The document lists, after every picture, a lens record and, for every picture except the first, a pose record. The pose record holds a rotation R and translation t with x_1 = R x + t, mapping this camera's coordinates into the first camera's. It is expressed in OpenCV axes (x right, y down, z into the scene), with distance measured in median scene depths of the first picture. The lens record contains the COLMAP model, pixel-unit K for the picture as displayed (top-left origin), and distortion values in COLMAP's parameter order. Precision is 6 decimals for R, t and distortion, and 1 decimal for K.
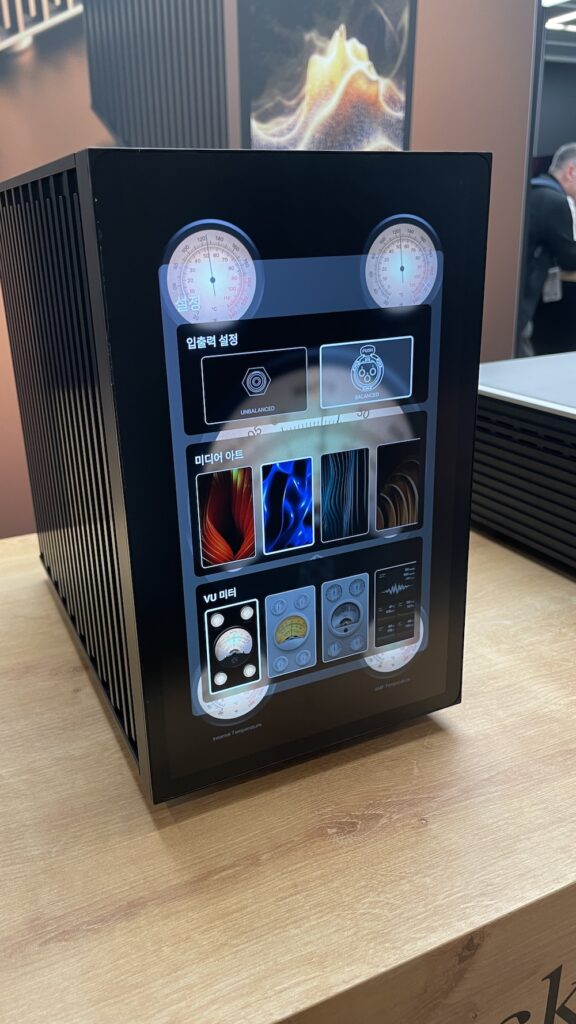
lens RADIAL K [[799.2, 0, 288.0], [0, 799.2, 512.0], [0, 0, 1]] dist [0.010874, -0.006688]
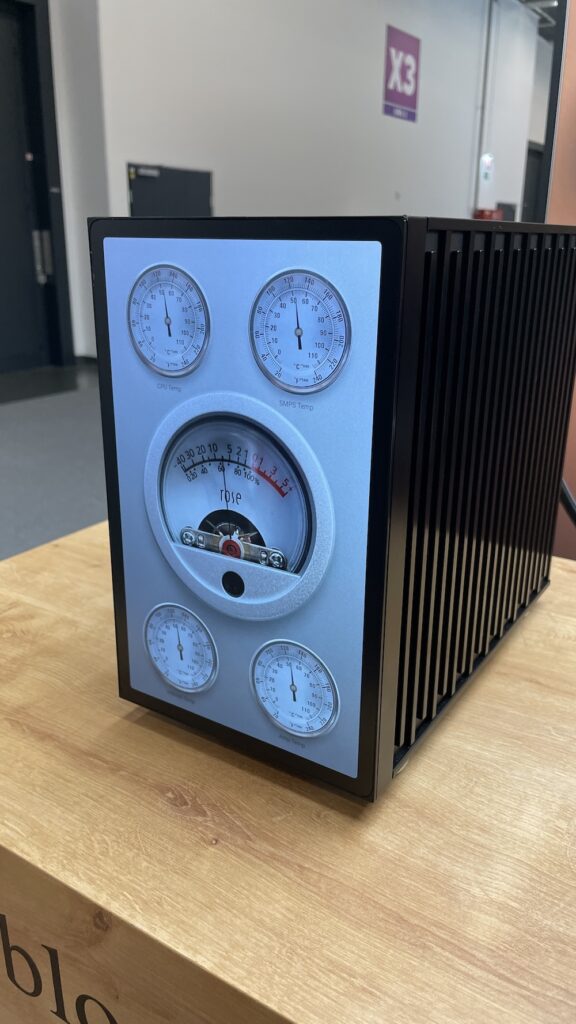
lens RADIAL K [[799.2, 0, 288.0], [0, 799.2, 512.0], [0, 0, 1]] dist [0.010874, -0.006688]
pose [[0.518399, 0.309689, -0.797091, 1.120544], [-0.322499, 0.934094, 0.153176, -0.253665], [0.791995, 0.177654, 0.584108, 0.472241]]
